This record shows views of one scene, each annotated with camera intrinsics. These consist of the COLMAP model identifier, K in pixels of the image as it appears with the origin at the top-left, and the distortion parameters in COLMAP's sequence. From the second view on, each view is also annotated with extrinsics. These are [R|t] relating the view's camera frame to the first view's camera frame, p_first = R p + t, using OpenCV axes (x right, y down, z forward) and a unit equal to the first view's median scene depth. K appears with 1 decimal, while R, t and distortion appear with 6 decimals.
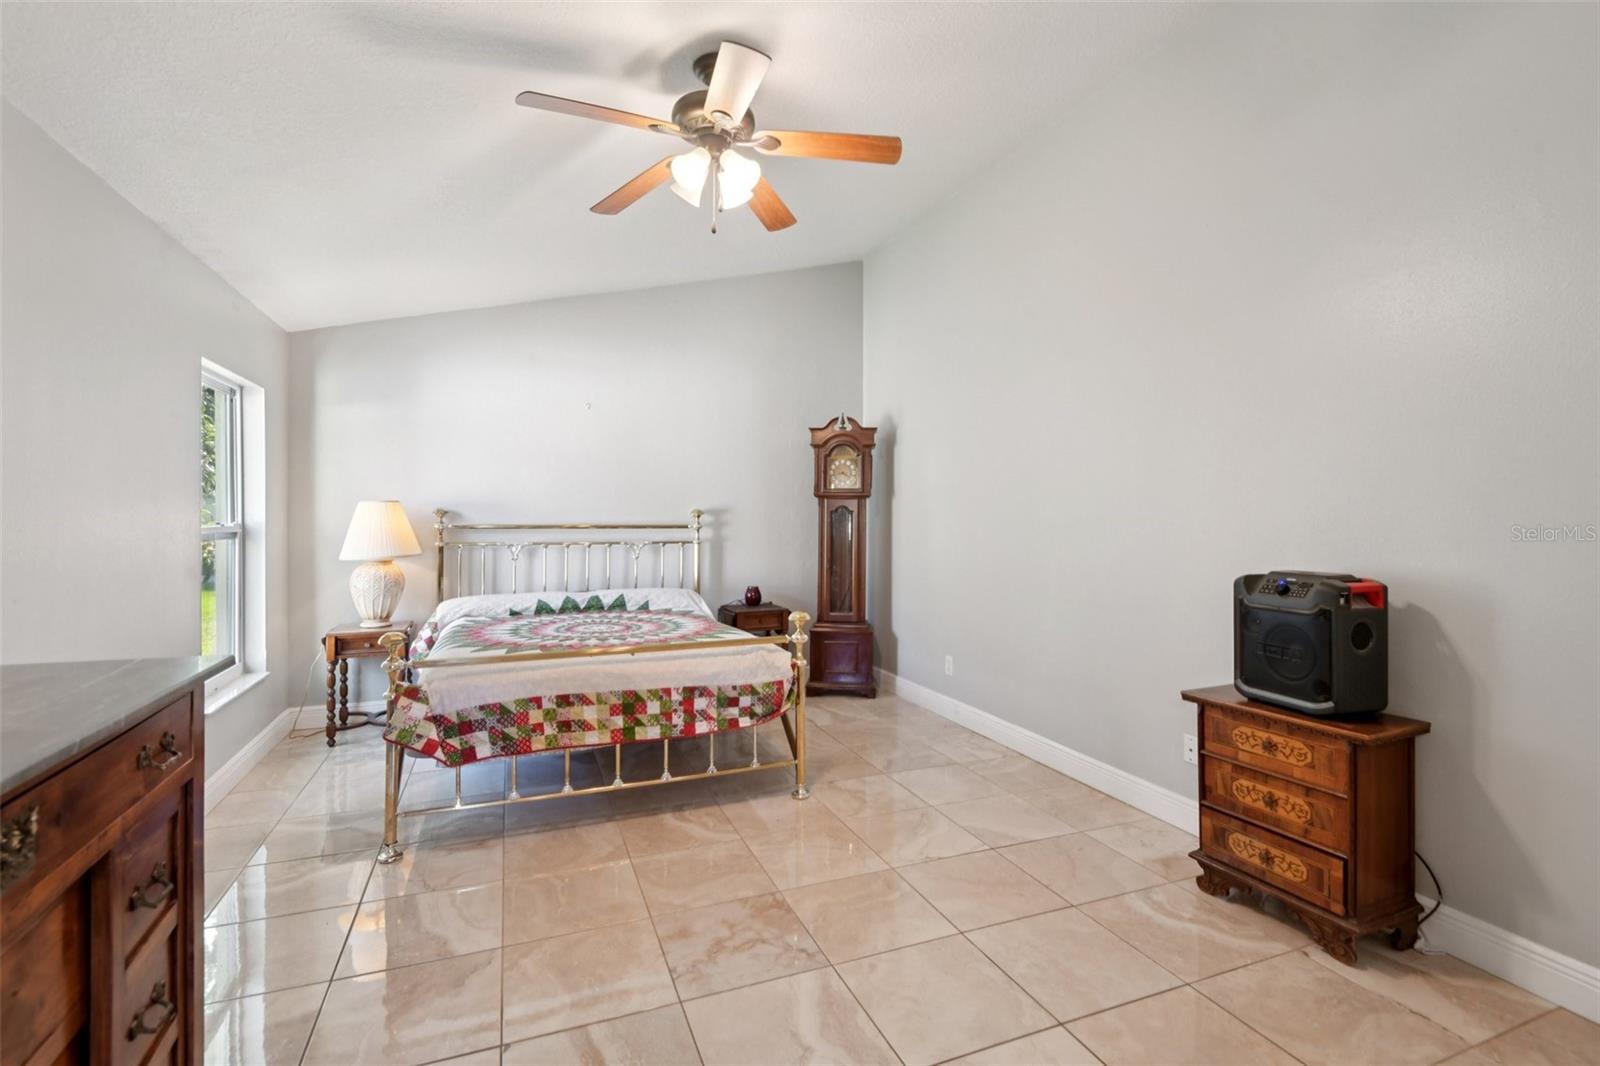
lens RADIAL K [[719.5, 0, 797.1], [0, 719.5, 501.5], [0, 0, 1]] dist [0.027535, -0.016527]
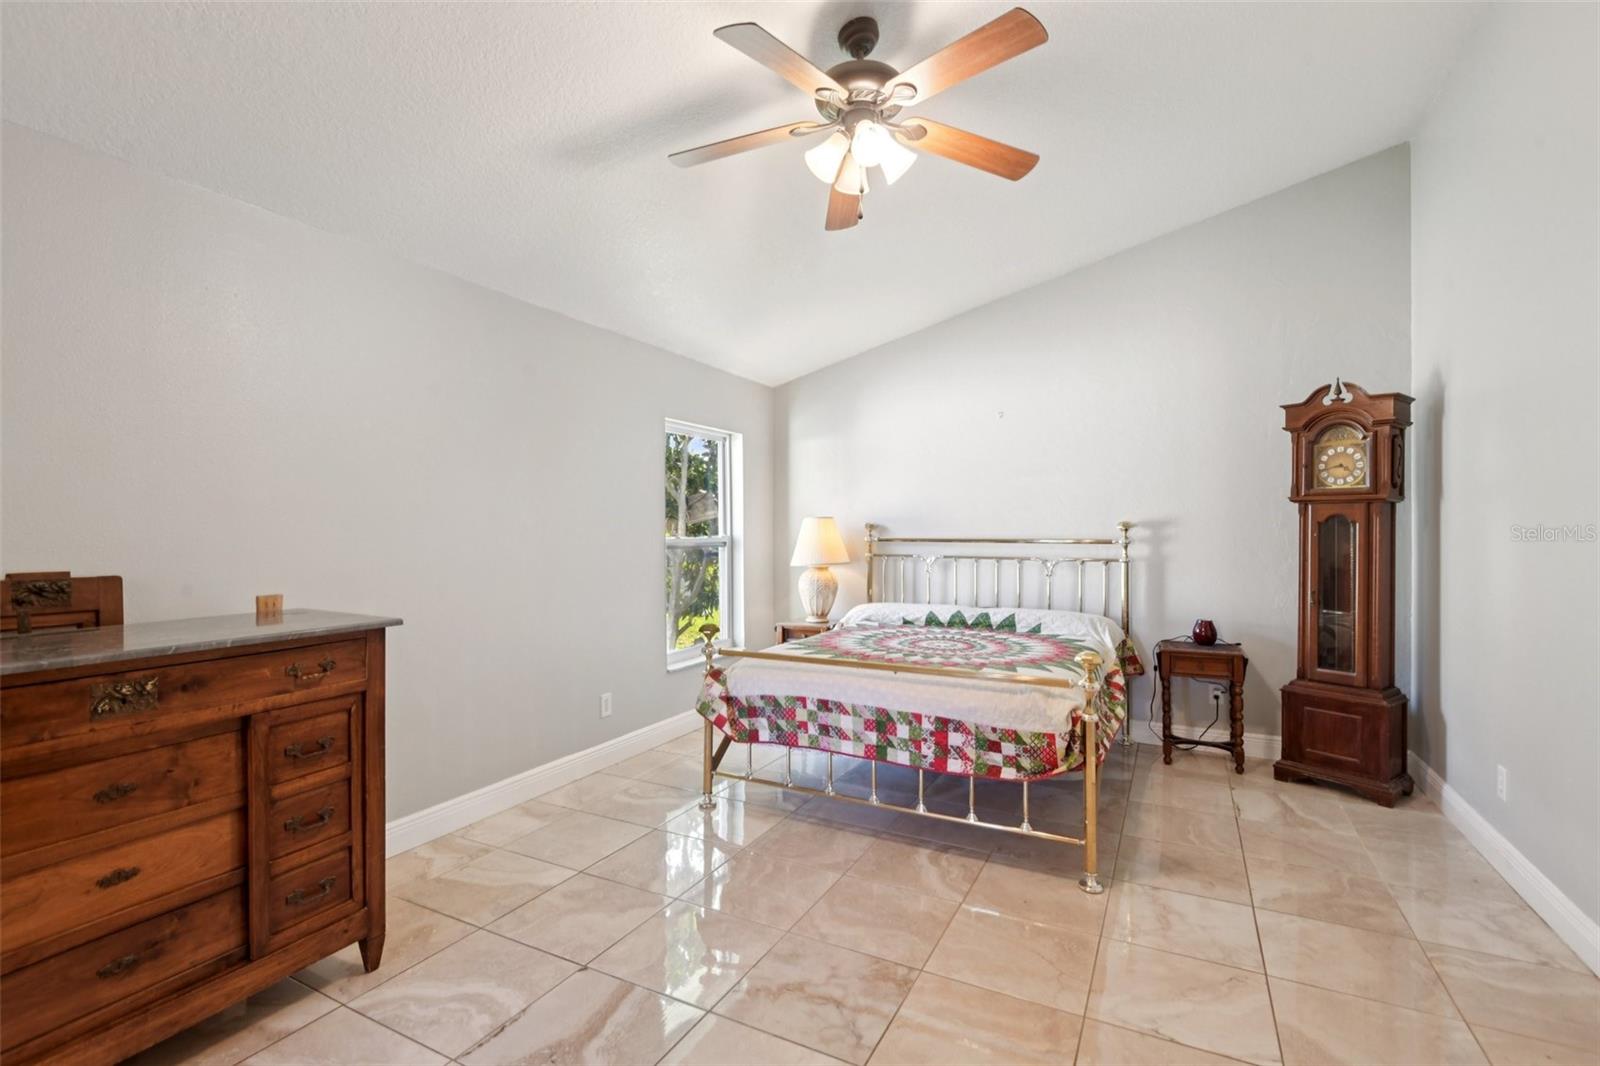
lens RADIAL K [[727.3, 0, 803.3], [0, 727.3, 521.9], [0, 0, 1]] dist [0.017906, -0.017140]
pose [[0.652160, -0.009721, -0.758019, 0.416492], [0.015905, 0.999873, 0.000862, 0.007805], [0.757914, -0.012618, 0.652232, 0.265414]]
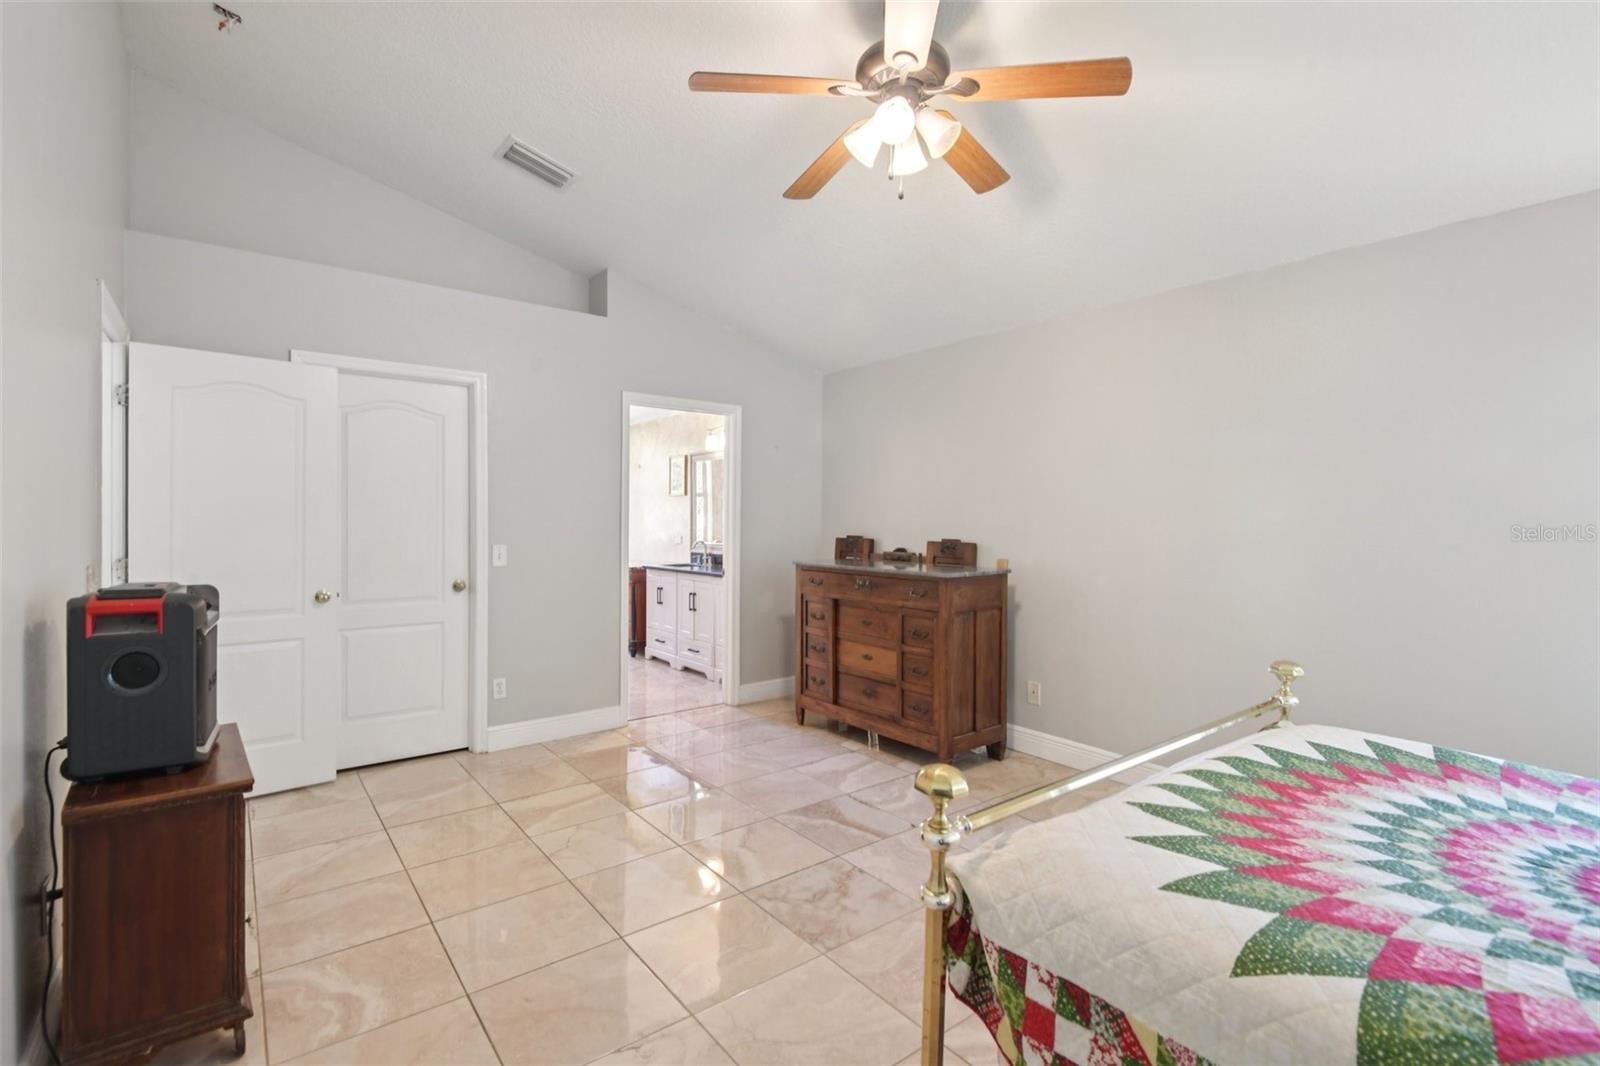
lens RADIAL K [[727.3, 0, 803.3], [0, 727.3, 521.9], [0, 0, 1]] dist [0.017906, -0.017140]
pose [[-0.958312, -0.009757, -0.285556, 0.194469], [-0.007152, 0.999923, -0.010163, 0.024741], [0.285633, -0.007697, -0.958308, 1.415069]]
